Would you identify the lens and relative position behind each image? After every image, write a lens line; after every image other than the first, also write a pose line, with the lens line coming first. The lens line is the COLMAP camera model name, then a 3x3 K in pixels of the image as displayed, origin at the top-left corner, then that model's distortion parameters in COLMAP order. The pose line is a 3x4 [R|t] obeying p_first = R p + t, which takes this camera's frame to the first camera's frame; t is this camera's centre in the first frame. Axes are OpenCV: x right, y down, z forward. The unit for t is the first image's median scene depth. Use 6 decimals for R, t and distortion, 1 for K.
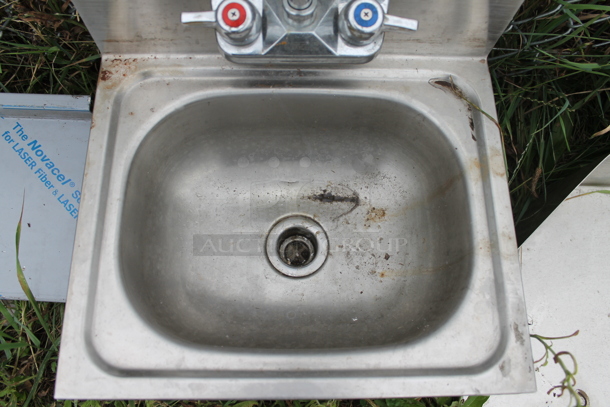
lens RADIAL K [[517.7, 0, 305.0], [0, 517.7, 203.5], [0, 0, 1]] dist [-0.183589, 0.178503]
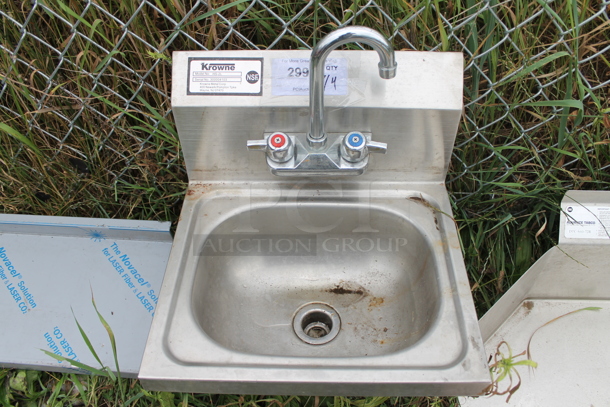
lens RADIAL K [[517.7, 0, 305.0], [0, 517.7, 203.5], [0, 0, 1]] dist [-0.183589, 0.178503]
pose [[0.998279, -0.007994, -0.058100, 0.038859], [-0.018138, 0.900010, -0.435491, 0.443068], [0.055772, 0.435796, 0.898316, -0.362580]]
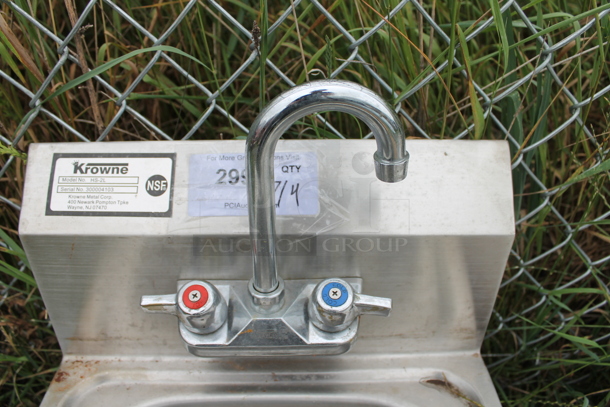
lens RADIAL K [[517.7, 0, 305.0], [0, 517.7, 203.5], [0, 0, 1]] dist [-0.183589, 0.178503]
pose [[0.999547, -0.028707, -0.009051, 0.060933], [0.016253, 0.767855, -0.640417, 0.085190], [0.025335, 0.639980, 0.767974, 0.118719]]
